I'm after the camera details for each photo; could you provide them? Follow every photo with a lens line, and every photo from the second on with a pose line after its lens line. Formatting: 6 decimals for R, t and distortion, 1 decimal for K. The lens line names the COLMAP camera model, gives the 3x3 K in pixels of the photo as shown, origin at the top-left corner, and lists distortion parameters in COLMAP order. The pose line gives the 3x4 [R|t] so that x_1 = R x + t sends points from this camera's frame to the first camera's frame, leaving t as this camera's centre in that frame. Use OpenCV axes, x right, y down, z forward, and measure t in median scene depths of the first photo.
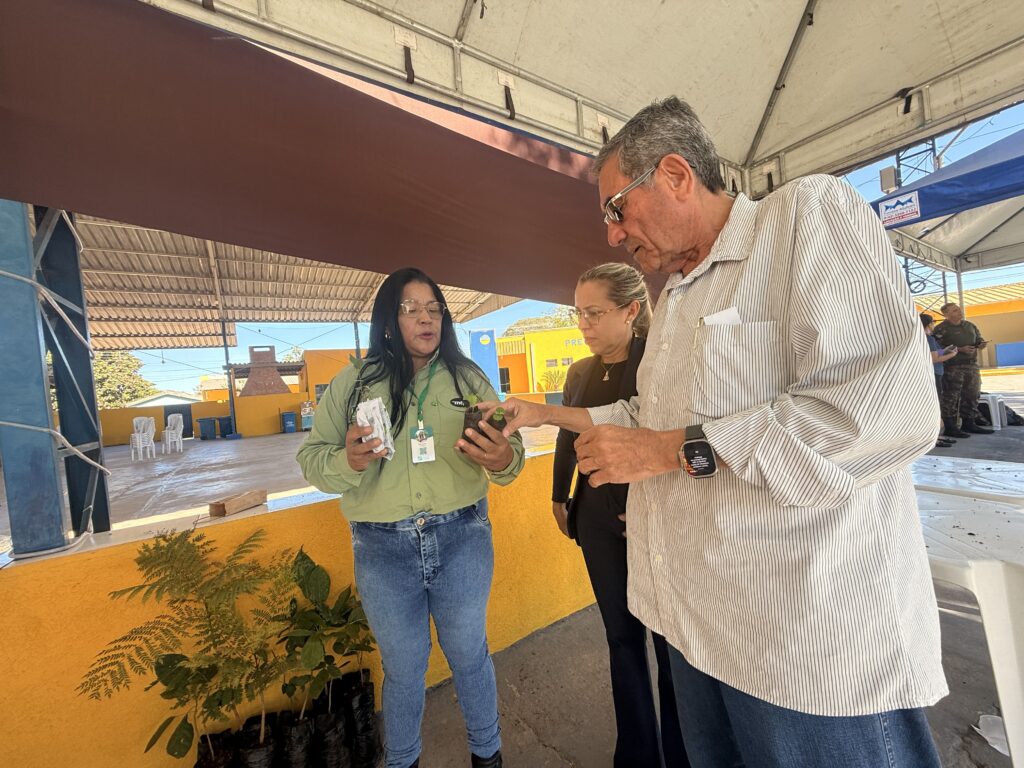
lens RADIAL K [[403.9, 0, 512.0], [0, 403.9, 384.0], [0, 0, 1]] dist [-0.000193, 0.000284]
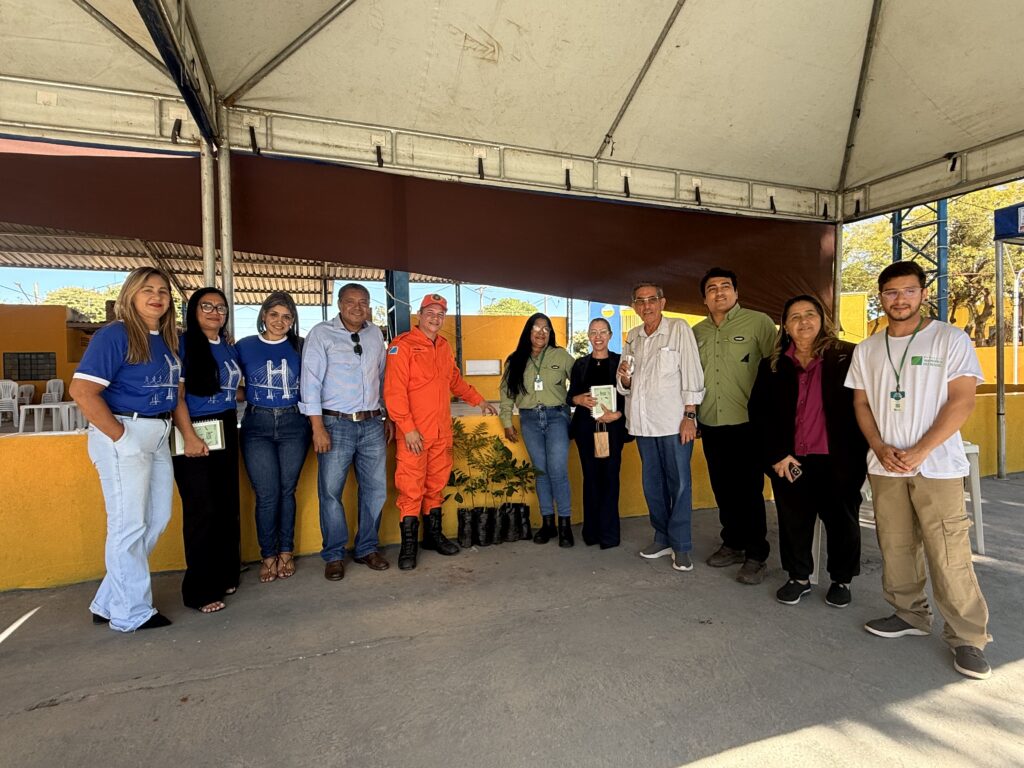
lens RADIAL K [[537.7, 0, 512.0], [0, 537.7, 384.0], [0, 0, 1]] dist [-0.001025, -0.000237]
pose [[0.969859, 0.078908, -0.230534, 0.084337], [-0.070628, 0.996533, 0.043968, 0.013586], [0.233205, -0.026360, 0.972070, -0.954550]]
